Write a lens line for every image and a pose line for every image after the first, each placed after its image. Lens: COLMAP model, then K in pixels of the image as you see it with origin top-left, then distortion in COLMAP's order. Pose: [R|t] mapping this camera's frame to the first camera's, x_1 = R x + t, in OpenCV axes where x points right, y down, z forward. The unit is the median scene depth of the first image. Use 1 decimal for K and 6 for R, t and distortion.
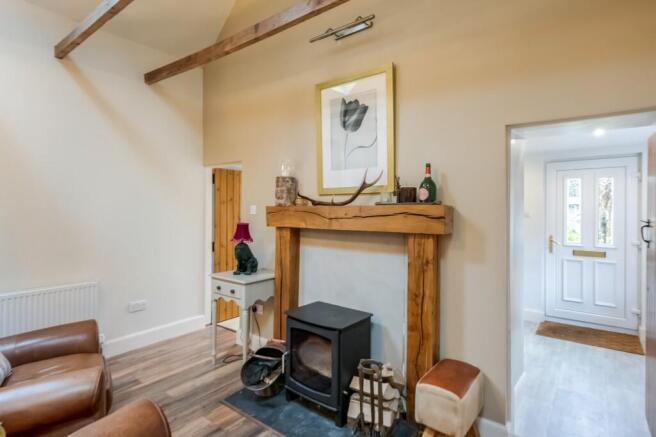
lens RADIAL K [[345.7, 0, 328.0], [0, 345.7, 218.5], [0, 0, 1]] dist [-0.000501, -0.000014]
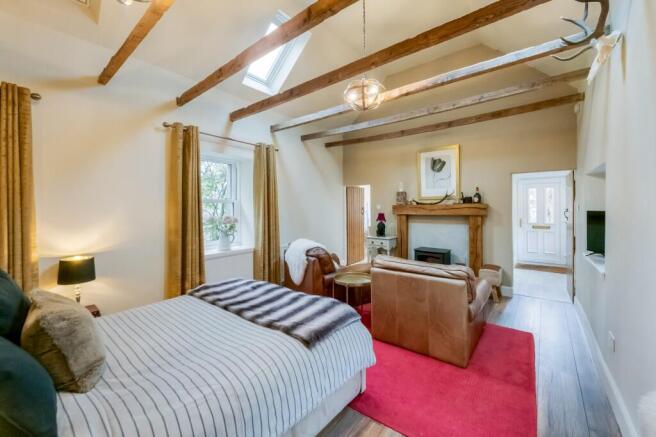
lens RADIAL K [[261.5, 0, 329.4], [0, 261.5, 214.3], [0, 0, 1]] dist [-0.000300, -0.000050]
pose [[0.999608, -0.015500, -0.023312, -0.612144], [0.015564, 0.999876, 0.002574, 0.012700], [0.023269, -0.002936, 0.999725, -0.760755]]
